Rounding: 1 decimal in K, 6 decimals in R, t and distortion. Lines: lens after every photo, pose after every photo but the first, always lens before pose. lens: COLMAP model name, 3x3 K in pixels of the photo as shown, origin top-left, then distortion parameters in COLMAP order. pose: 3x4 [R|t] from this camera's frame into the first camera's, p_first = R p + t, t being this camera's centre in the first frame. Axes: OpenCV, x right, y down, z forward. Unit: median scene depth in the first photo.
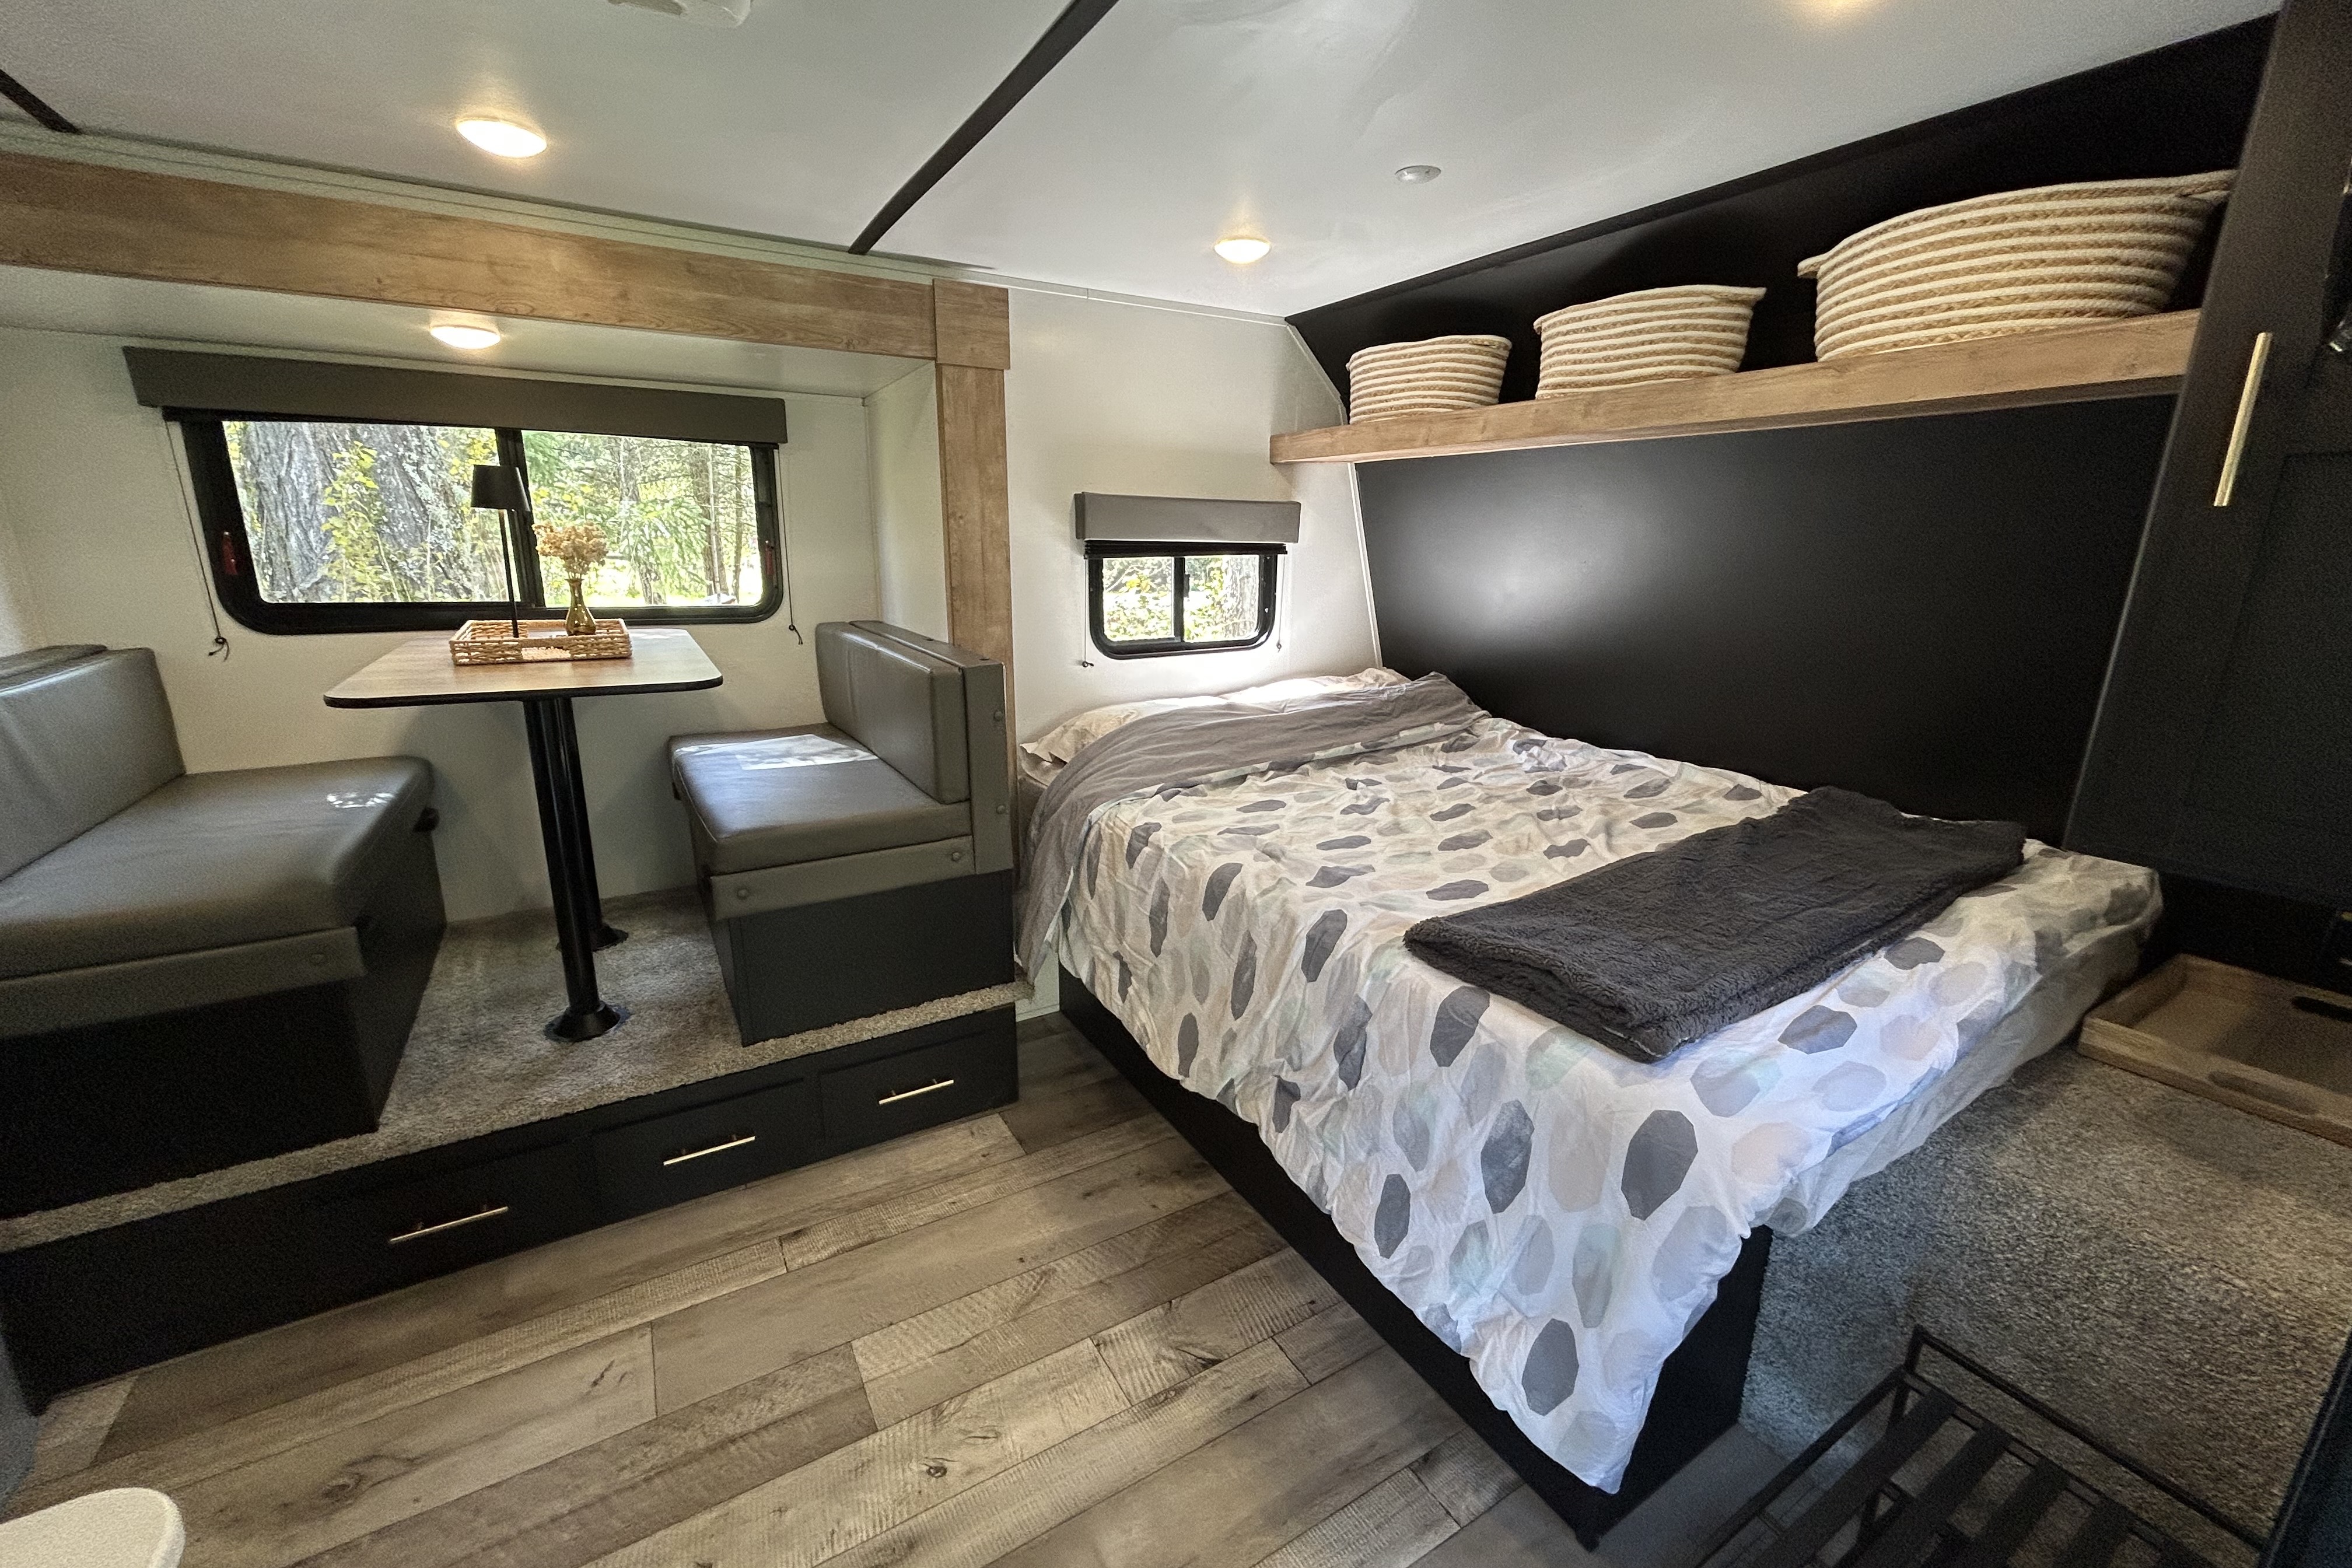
lens RADIAL K [[945.6, 0, 1176.0], [0, 945.6, 784.0], [0, 0, 1]] dist [-0.000551, -0.000263]
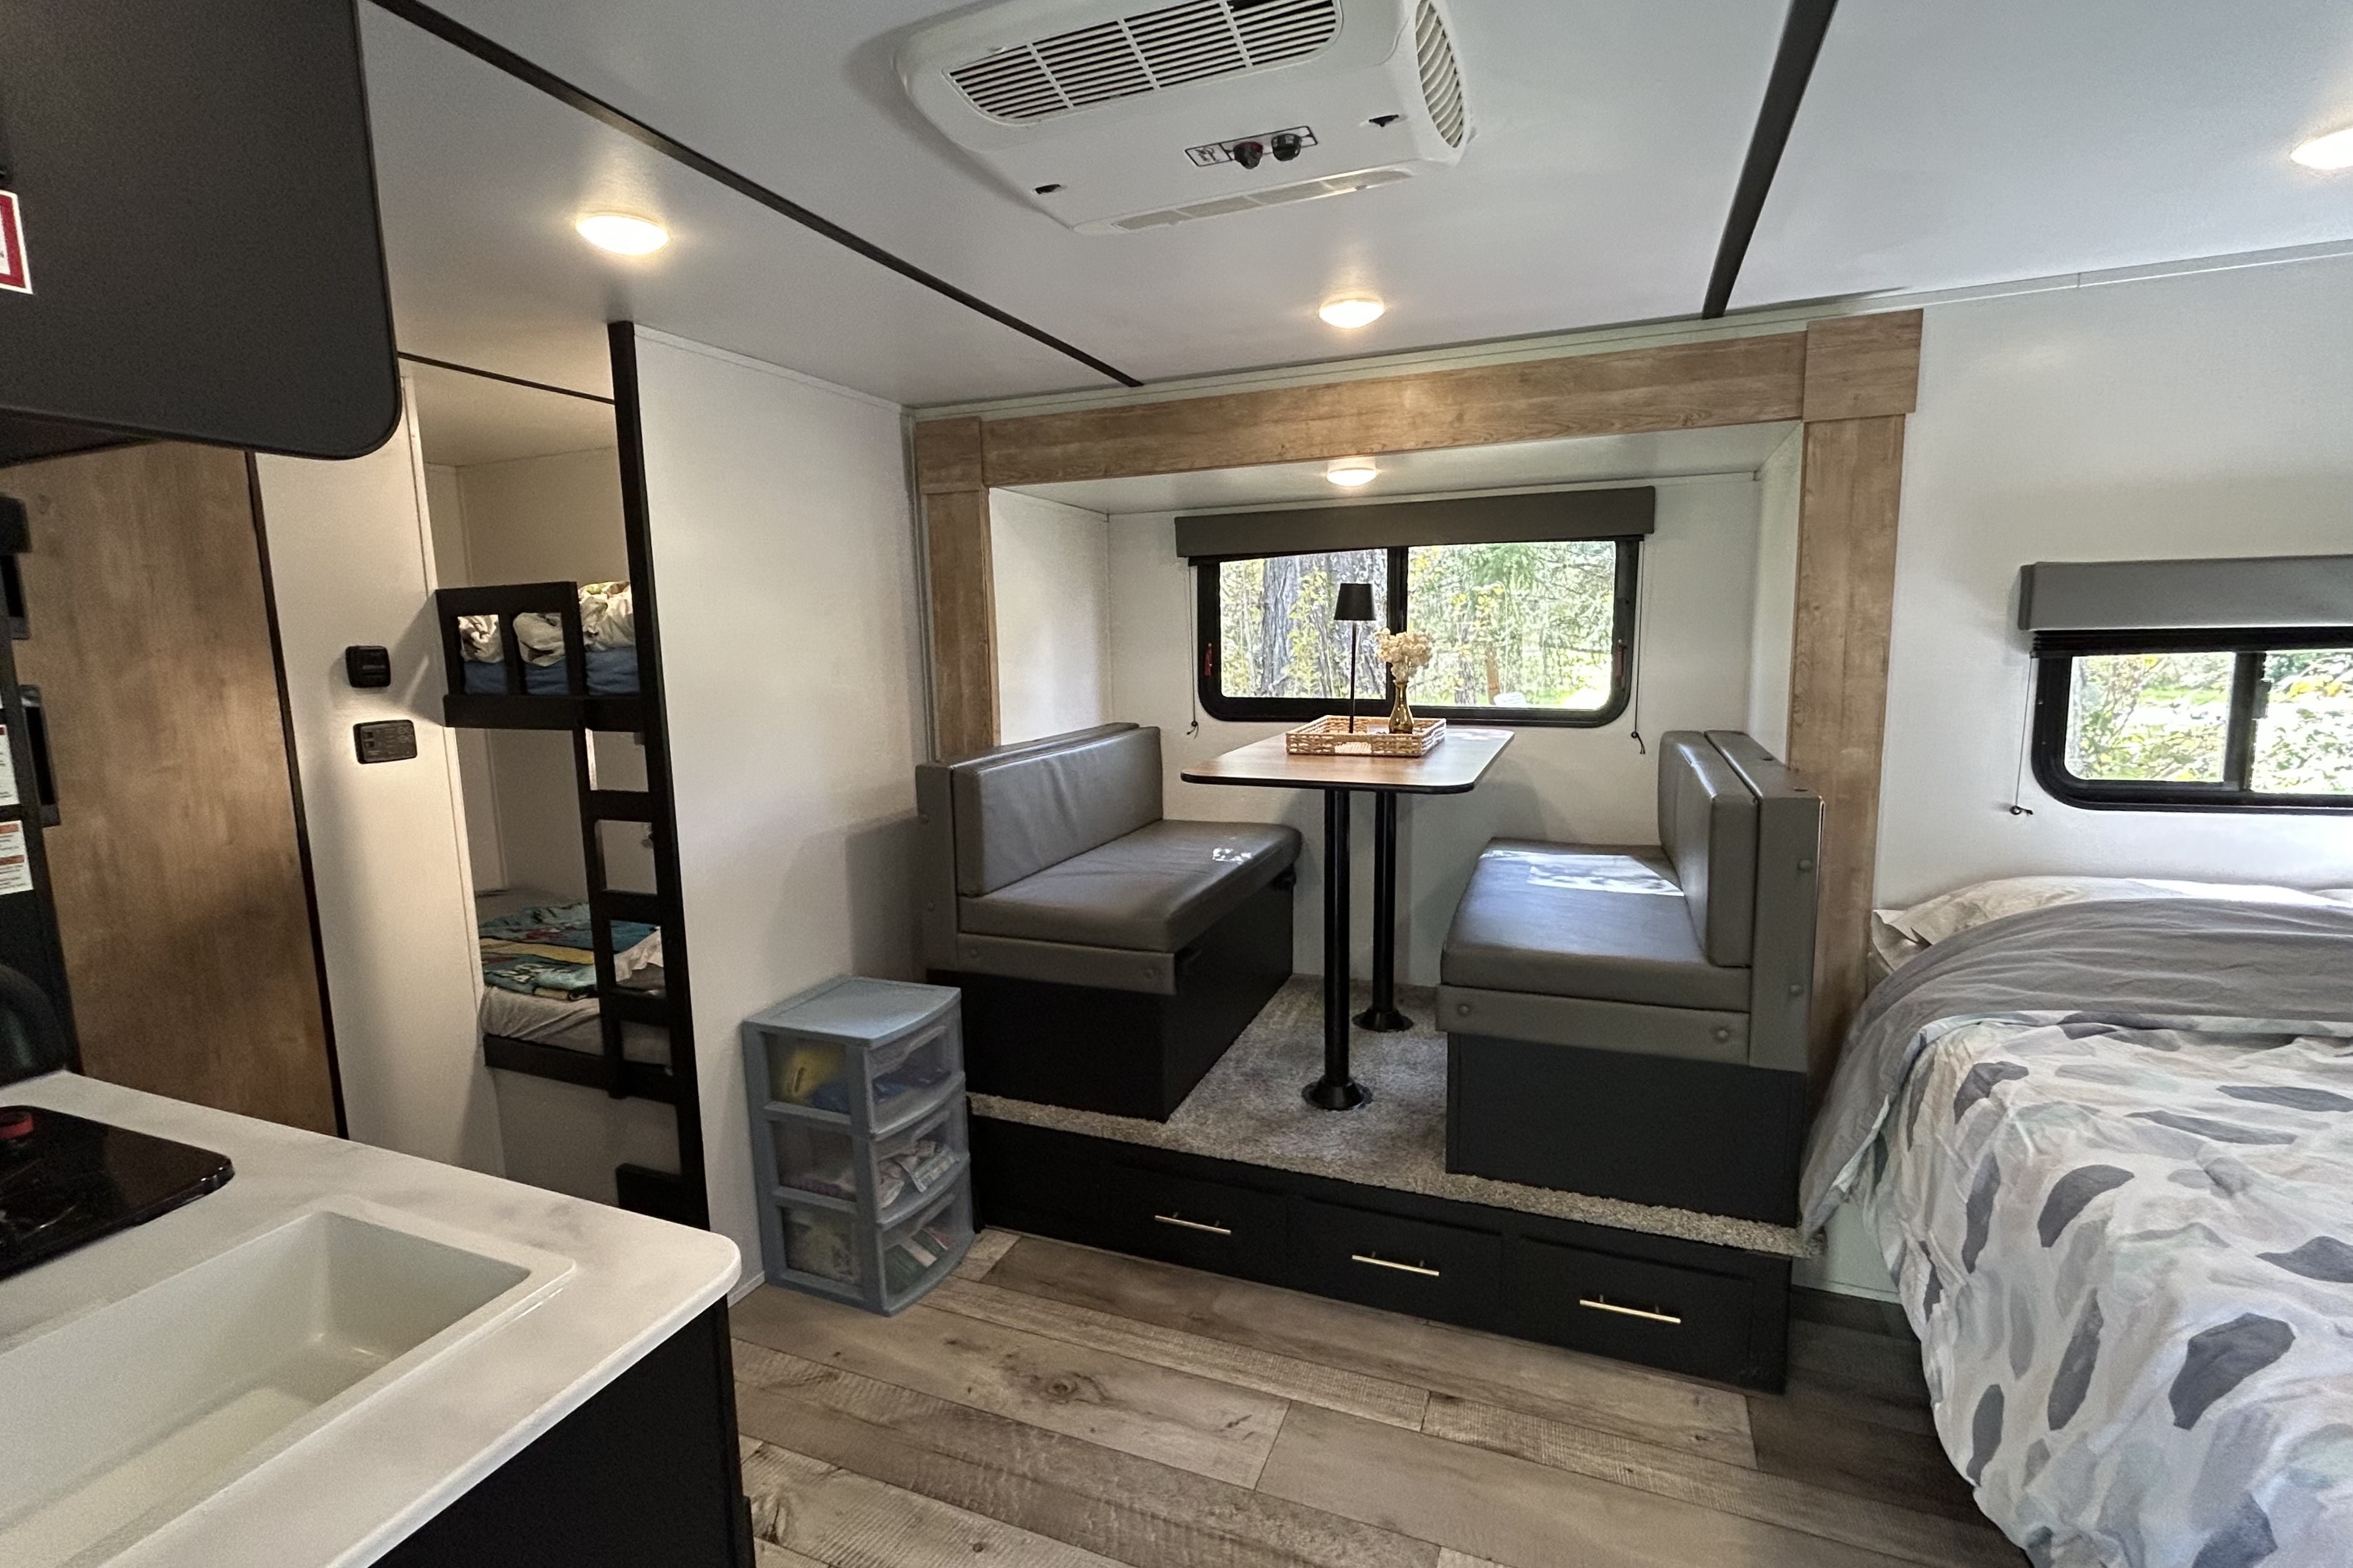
lens RADIAL K [[1059.6, 0, 1176.5], [0, 1059.6, 784.0], [0, 0, 1]] dist [-0.009819, 0.000236]
pose [[0.600793, 0.087014, -0.794655, 0.179228], [-0.172684, 0.984715, -0.022731, -0.031491], [0.780531, 0.150881, 0.606636, 0.092416]]
